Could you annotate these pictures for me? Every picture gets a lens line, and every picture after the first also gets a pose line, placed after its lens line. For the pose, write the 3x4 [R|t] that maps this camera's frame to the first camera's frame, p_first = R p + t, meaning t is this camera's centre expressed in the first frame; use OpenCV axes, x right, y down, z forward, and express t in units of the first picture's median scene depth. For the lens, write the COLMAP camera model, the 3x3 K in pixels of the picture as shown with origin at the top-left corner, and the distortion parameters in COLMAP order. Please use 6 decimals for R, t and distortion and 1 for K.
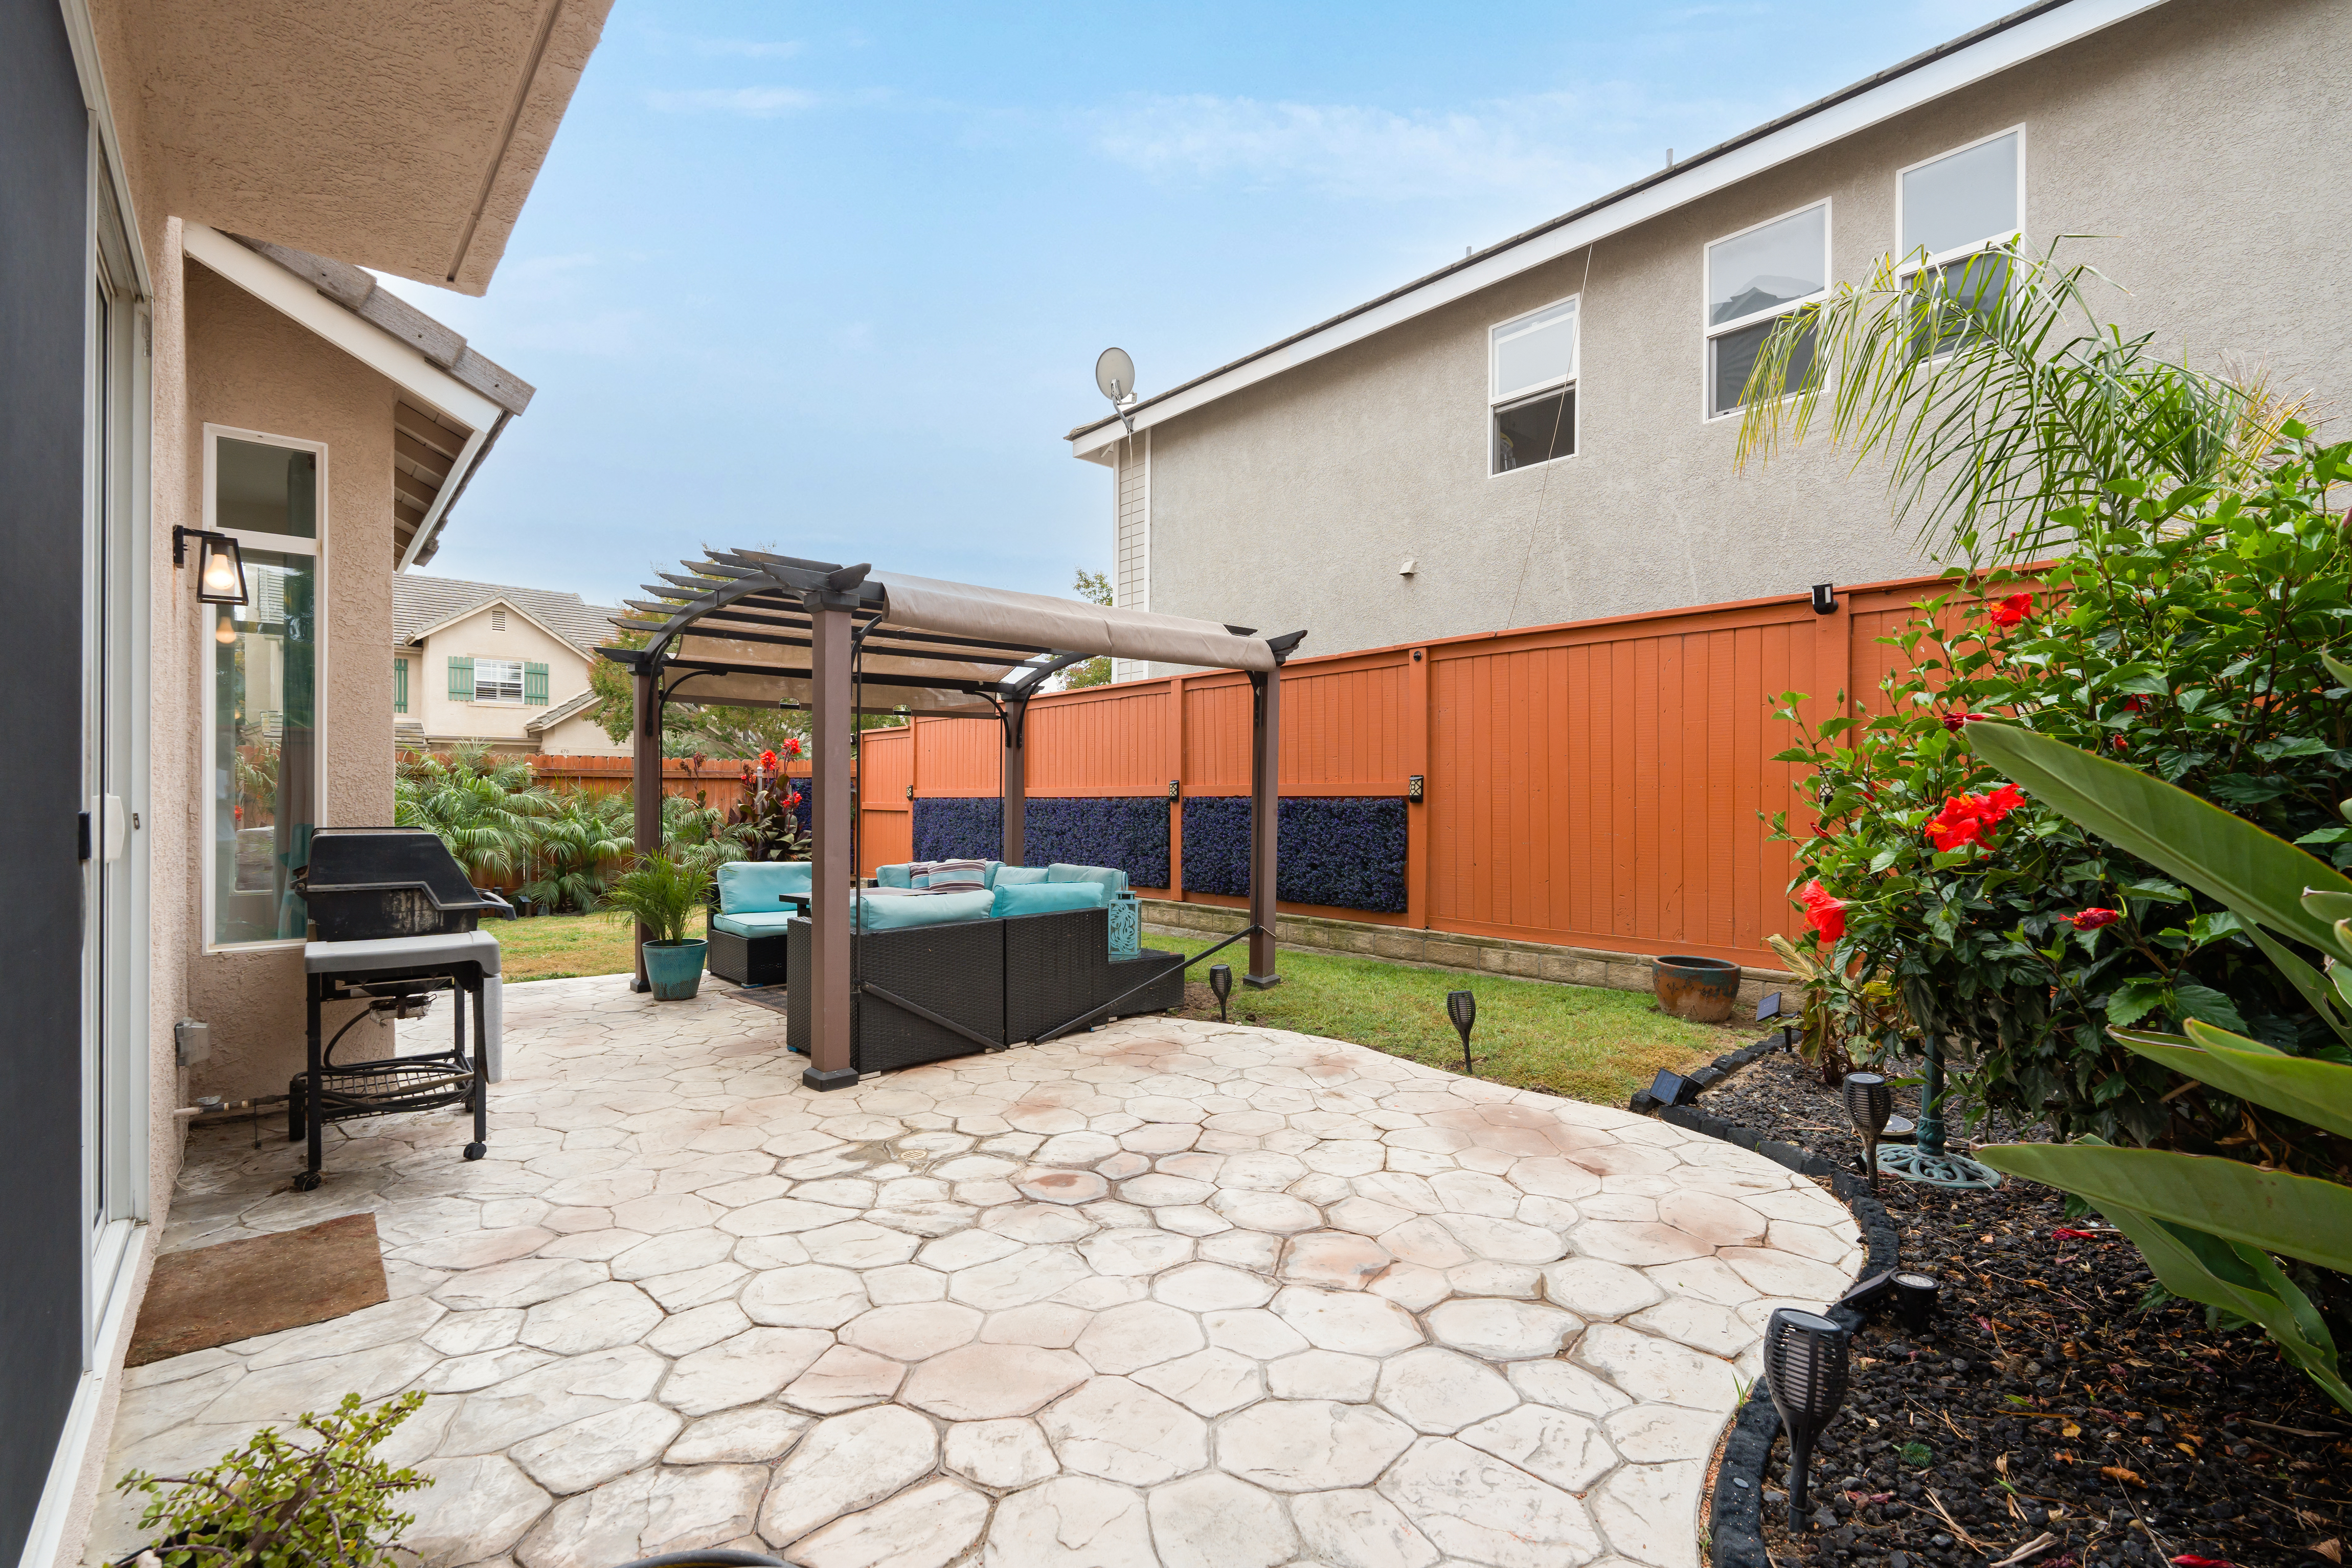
lens RADIAL K [[1035.8, 0, 1169.5], [0, 1035.8, 790.1], [0, 0, 1]] dist [0.000213, 0.000912]
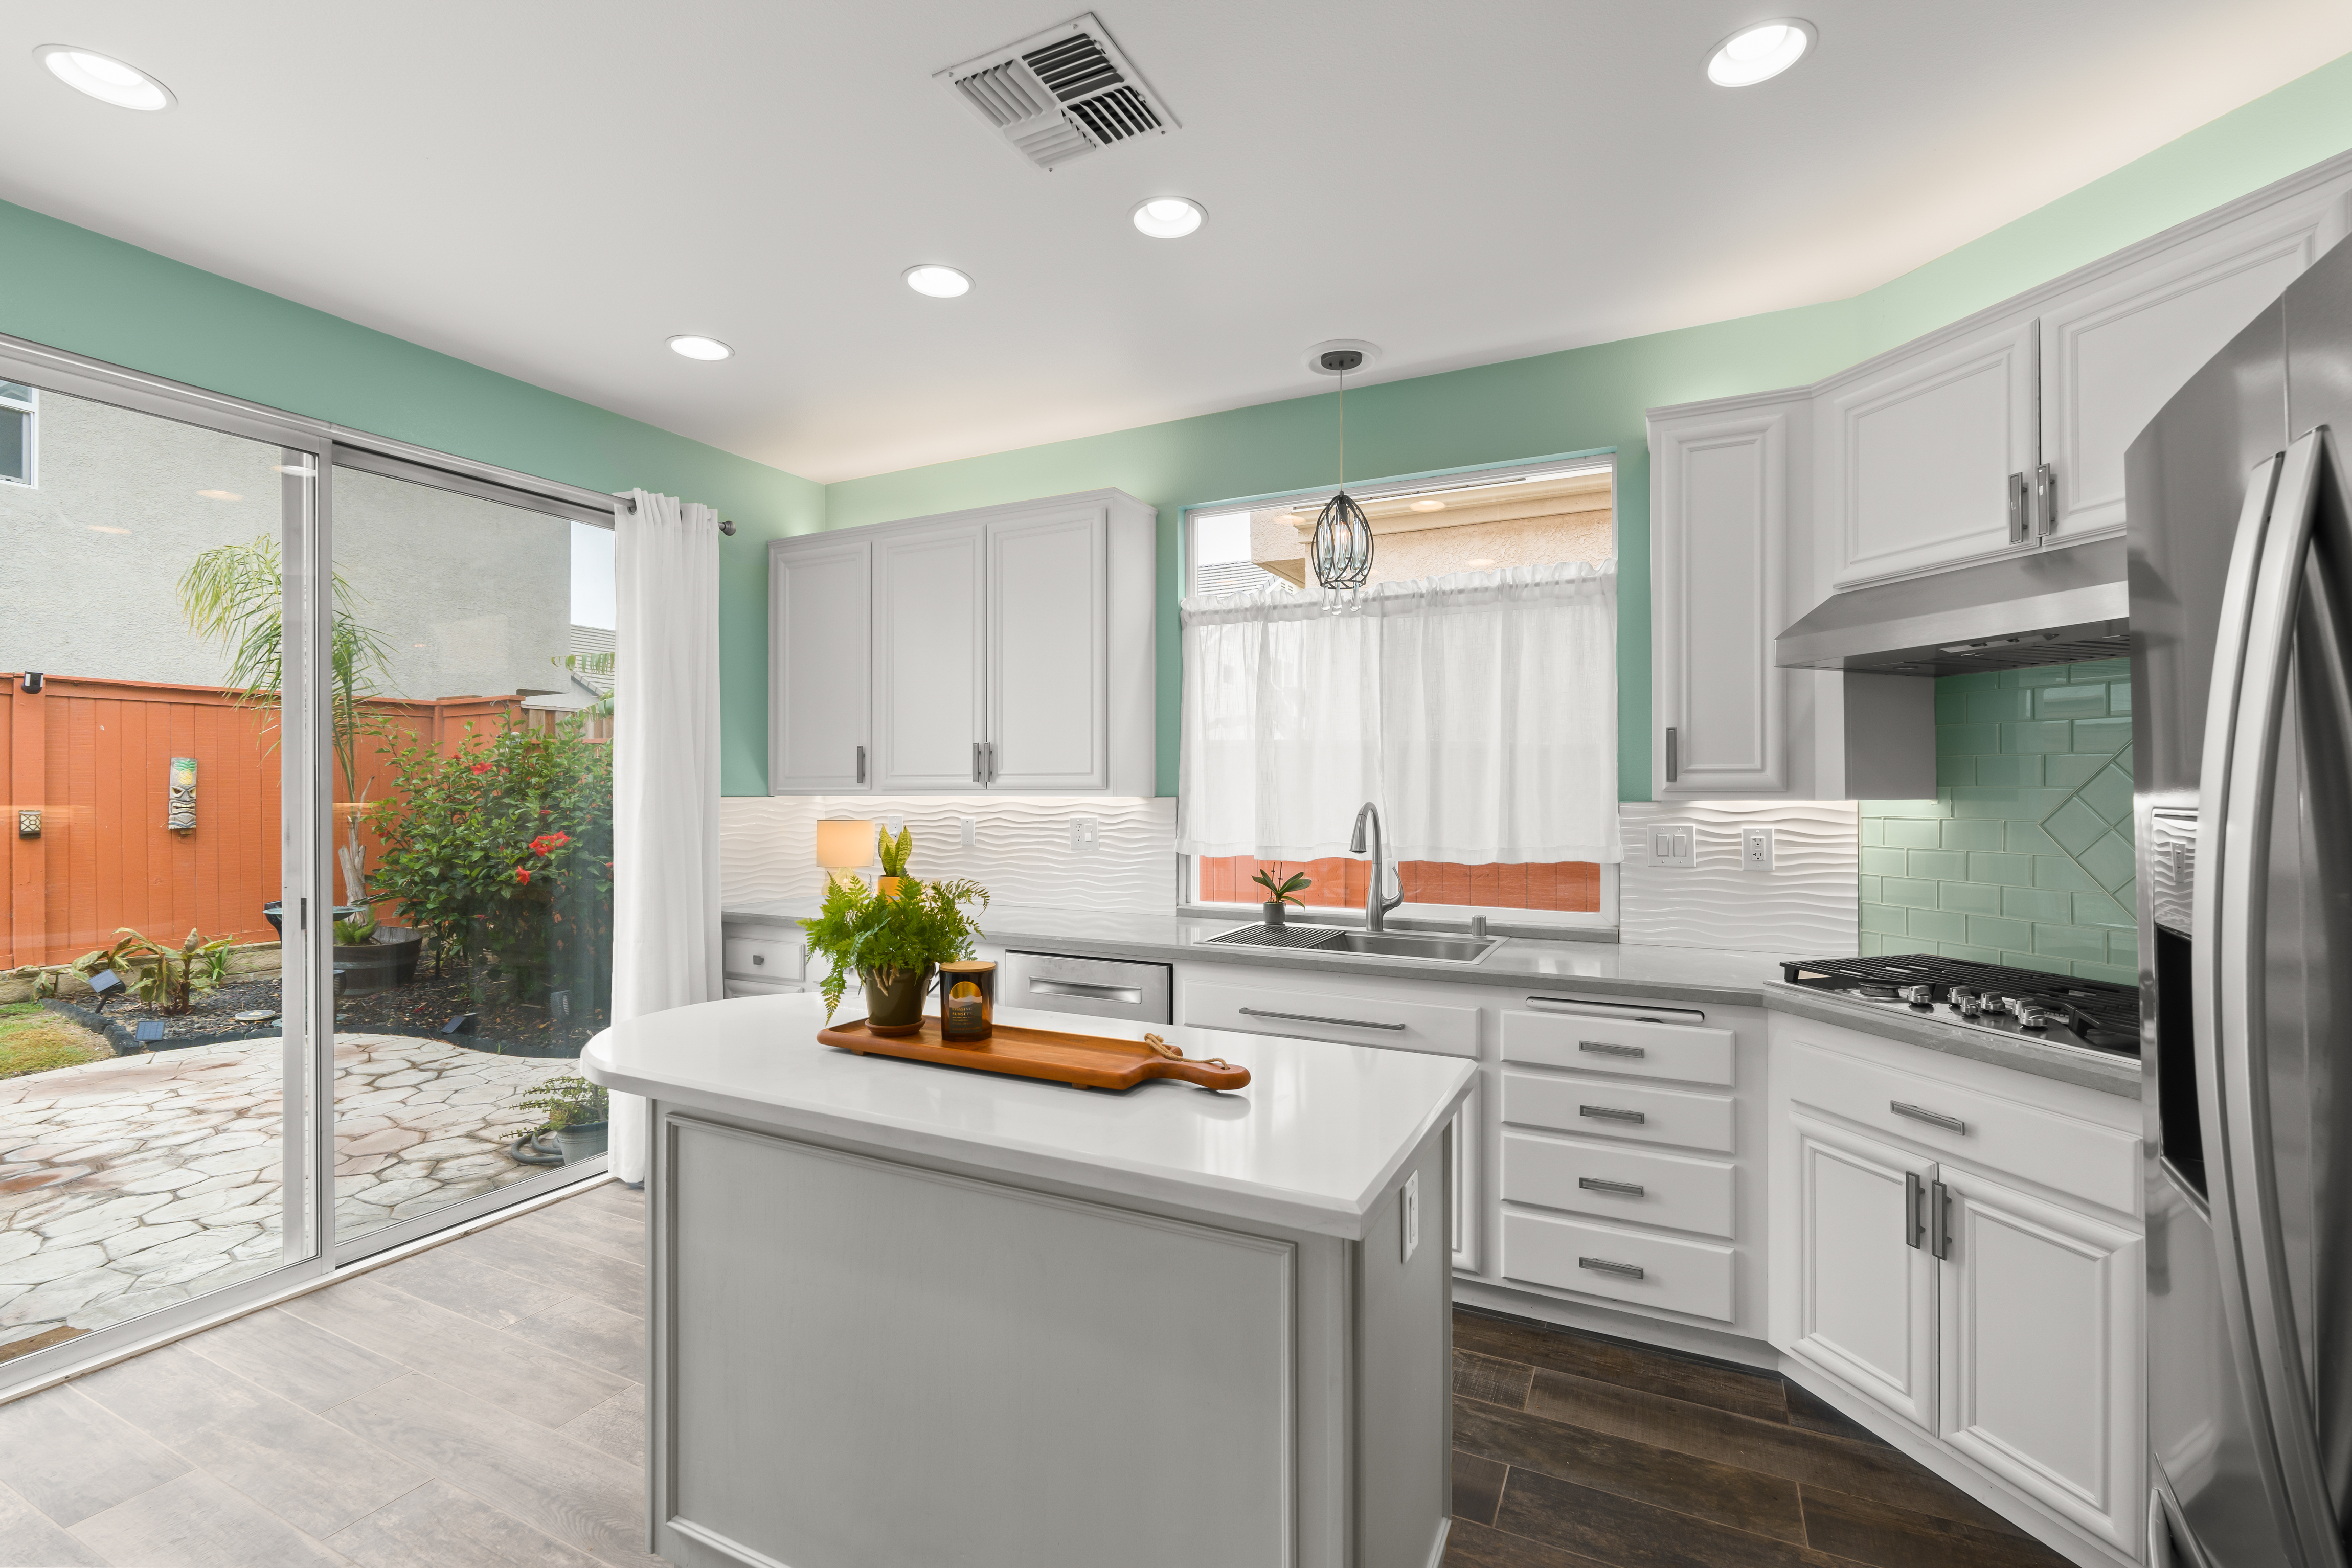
lens RADIAL K [[1035.8, 0, 1169.5], [0, 1035.8, 790.1], [0, 0, 1]] dist [0.000213, 0.000912]
pose [[-0.380484, -0.001130, 0.924787, -0.516694], [-0.003891, 0.999992, -0.000379, -0.023338], [-0.924779, -0.003742, -0.380486, 0.071122]]
